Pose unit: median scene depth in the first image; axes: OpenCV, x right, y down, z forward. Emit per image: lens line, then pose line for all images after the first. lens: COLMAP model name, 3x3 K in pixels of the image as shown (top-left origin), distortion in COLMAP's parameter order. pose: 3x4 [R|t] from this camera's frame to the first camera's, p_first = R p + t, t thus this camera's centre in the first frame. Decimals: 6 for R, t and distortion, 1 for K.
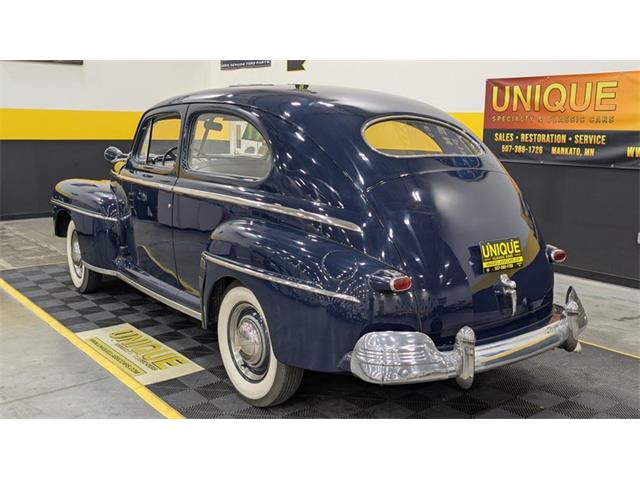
lens RADIAL K [[620.4, 0, 318.5], [0, 620.4, 238.7], [0, 0, 1]] dist [0.123546, 0.000000]
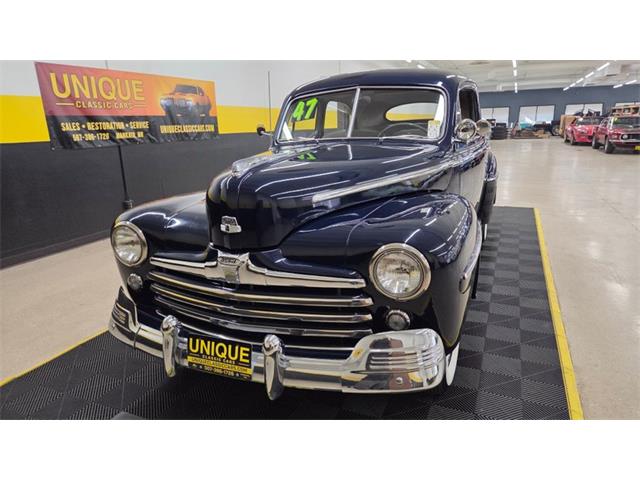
lens RADIAL K [[438.9, 0, 317.2], [0, 438.9, 241.0], [0, 0, 1]] dist [0.053119, -0.031803]
pose [[-0.439982, -0.240102, 0.865313, -0.540940], [0.190792, 0.916600, 0.351343, -0.174985], [-0.877505, 0.319680, -0.357478, 1.003623]]
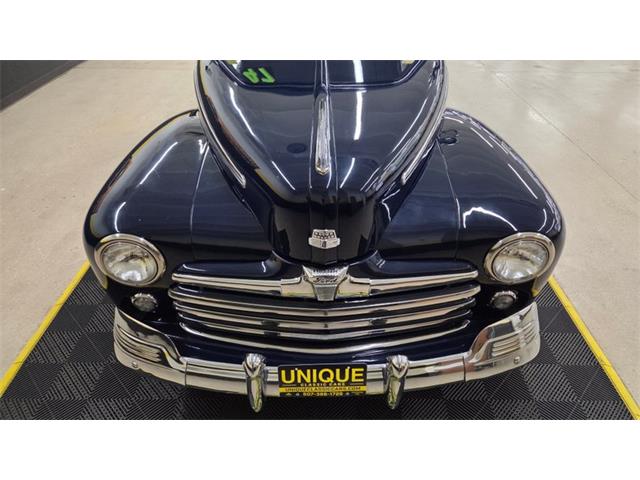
lens RADIAL K [[438.9, 0, 322.2], [0, 438.9, 243.9], [0, 0, 1]] dist [0.053119, -0.031803]
pose [[-0.762291, -0.399845, 0.508956, -0.392920], [0.108933, 0.695879, 0.709850, -0.239634], [-0.638002, 0.596554, -0.486906, 1.050600]]
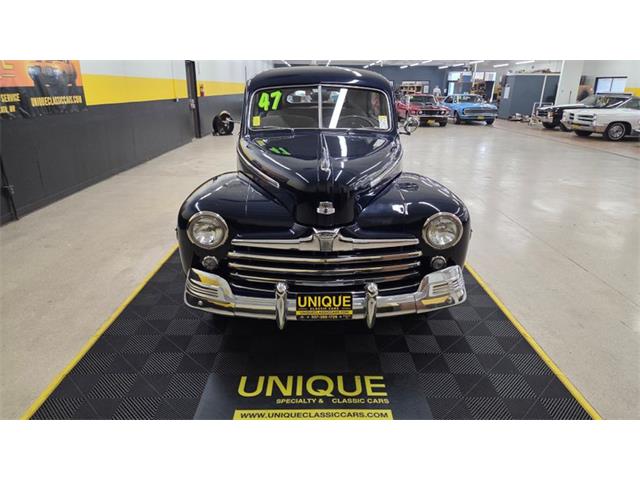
lens RADIAL K [[438.9, 0, 317.6], [0, 438.9, 238.5], [0, 0, 1]] dist [0.053119, -0.031803]
pose [[-0.769600, -0.237431, 0.592741, -0.496270], [0.096045, 0.874690, 0.475072, -0.245035], [-0.631261, 0.422545, -0.650358, 1.189704]]
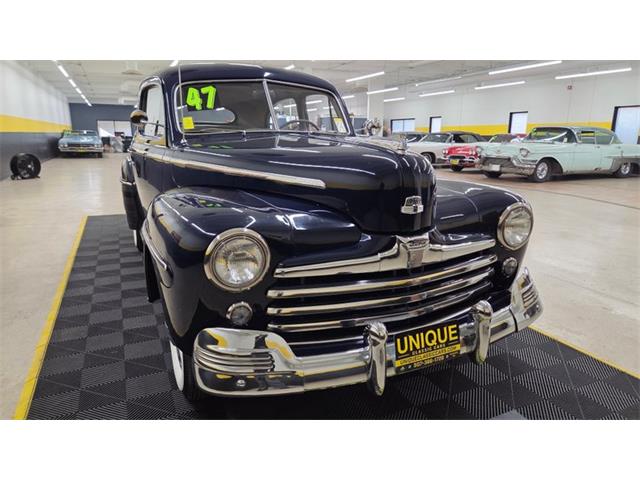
lens RADIAL K [[438.9, 0, 317.3], [0, 438.9, 236.6], [0, 0, 1]] dist [0.053119, -0.031803]
pose [[-0.965627, -0.083148, 0.246274, -0.303241], [0.025295, 0.912900, 0.407398, -0.187419], [-0.258698, 0.399625, -0.879418, 1.187723]]
